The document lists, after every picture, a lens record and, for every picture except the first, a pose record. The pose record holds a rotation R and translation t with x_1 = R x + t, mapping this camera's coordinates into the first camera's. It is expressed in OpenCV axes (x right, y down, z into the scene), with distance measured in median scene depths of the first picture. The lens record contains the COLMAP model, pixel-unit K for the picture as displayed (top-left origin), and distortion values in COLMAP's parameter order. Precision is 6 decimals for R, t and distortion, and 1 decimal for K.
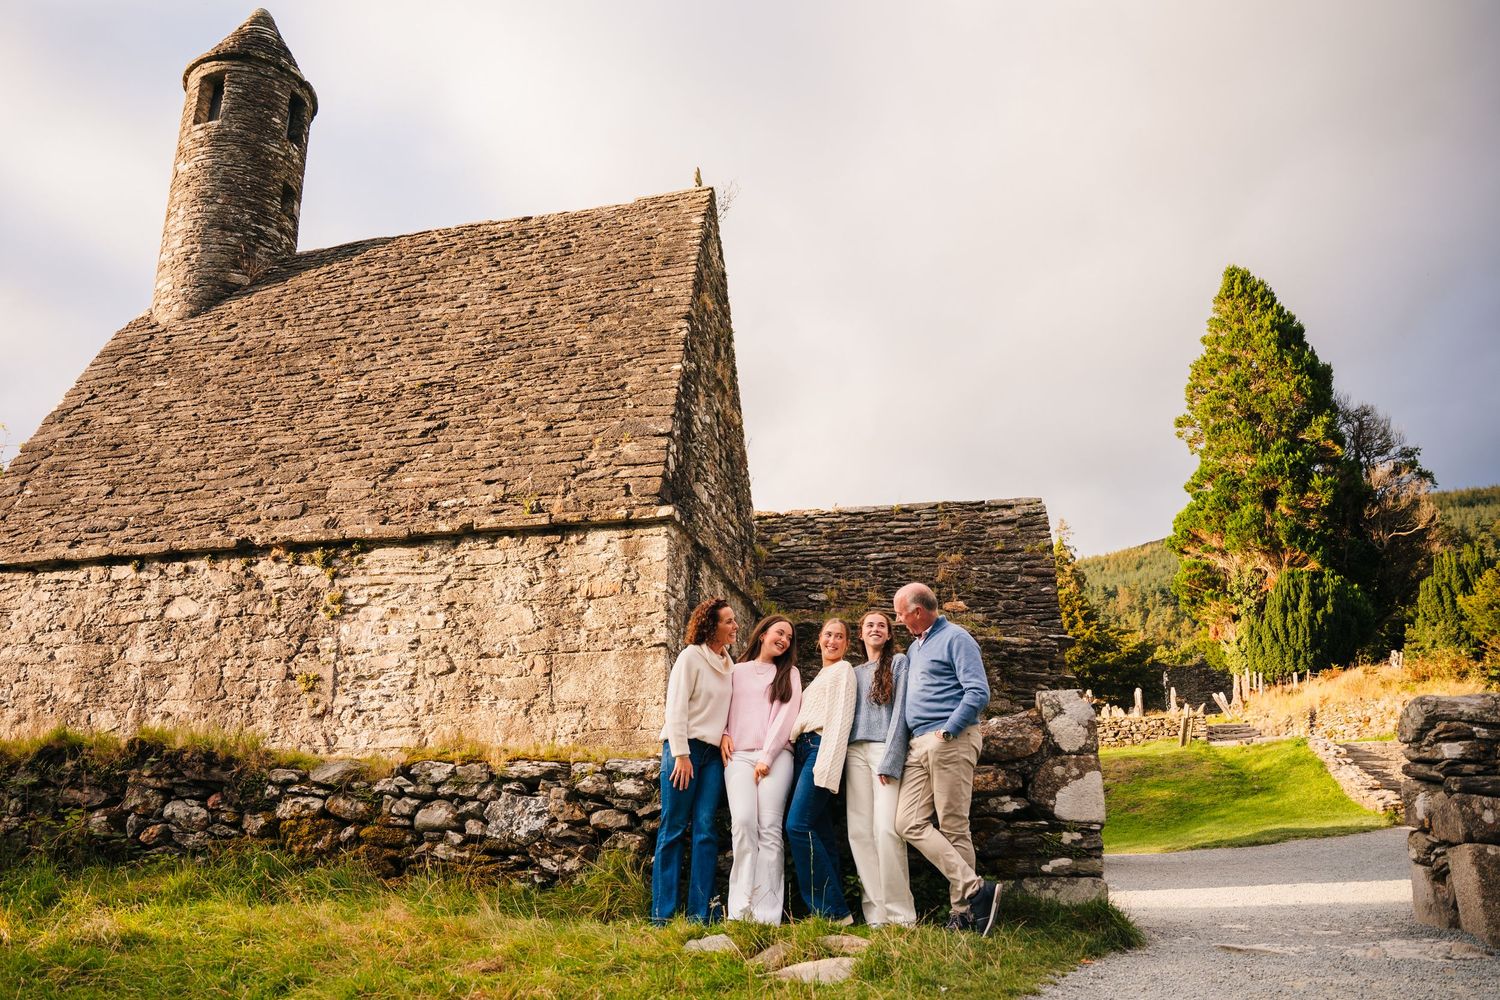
lens RADIAL K [[1032.1, 0, 750.0], [0, 1032.1, 500.0], [0, 0, 1]] dist [-0.183078, 0.122725]
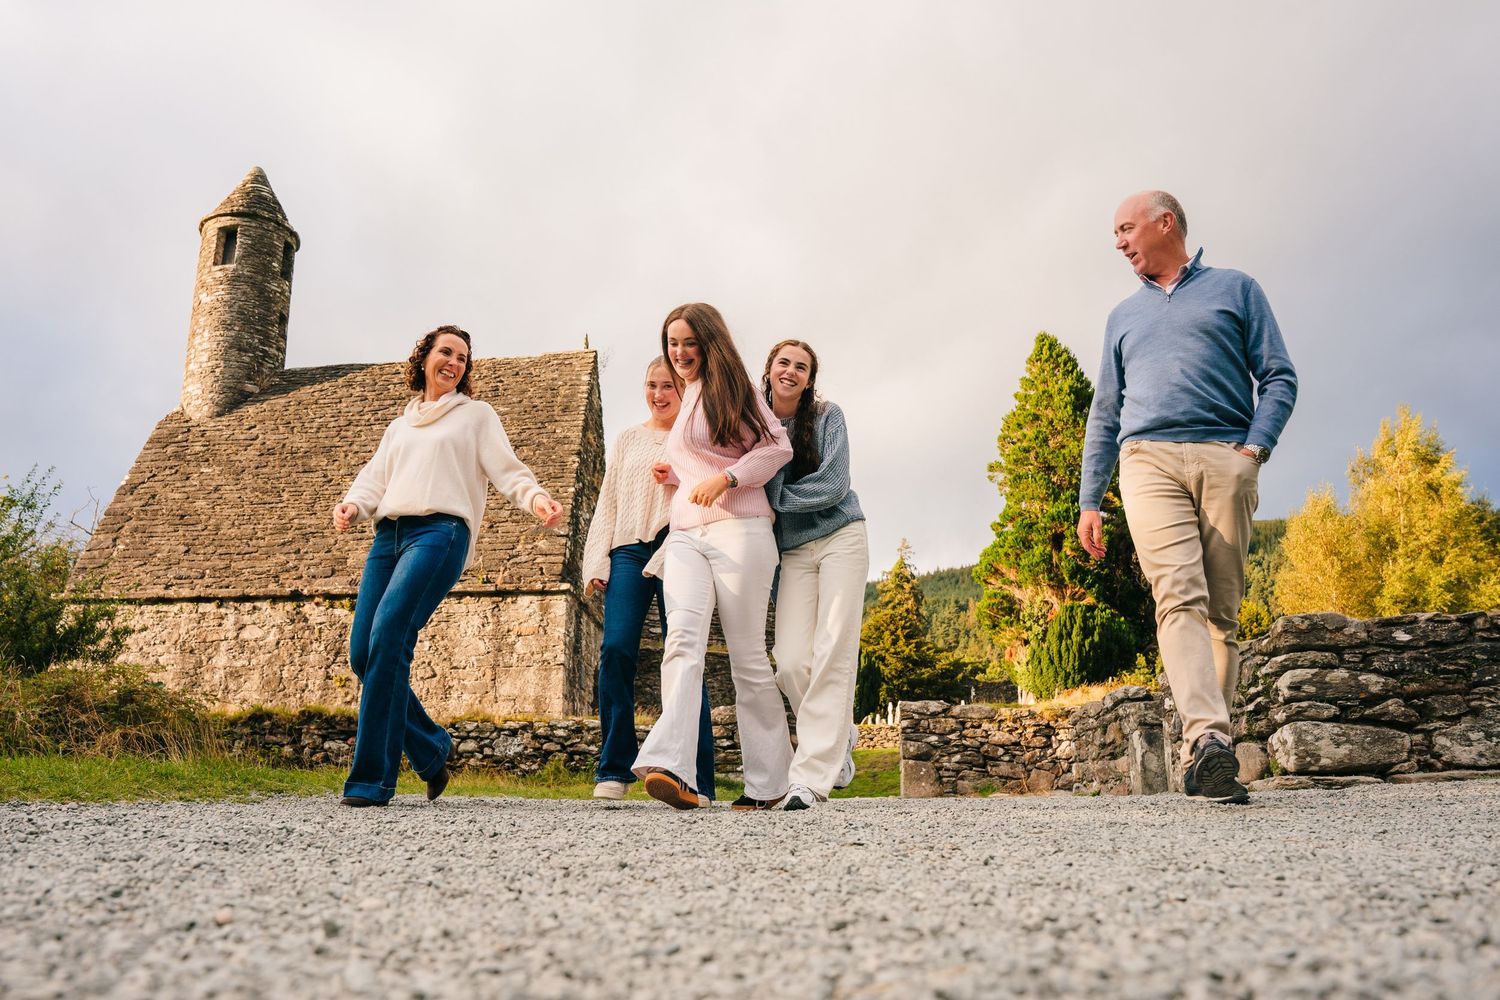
lens RADIAL K [[1032.1, 0, 750.0], [0, 1032.1, 500.0], [0, 0, 1]] dist [-0.183078, 0.122725]
pose [[0.988897, 0.043038, 0.142232, -0.024178], [-0.042182, 0.999069, -0.009031, -0.116074], [-0.142488, 0.002931, 0.989792, -0.652349]]
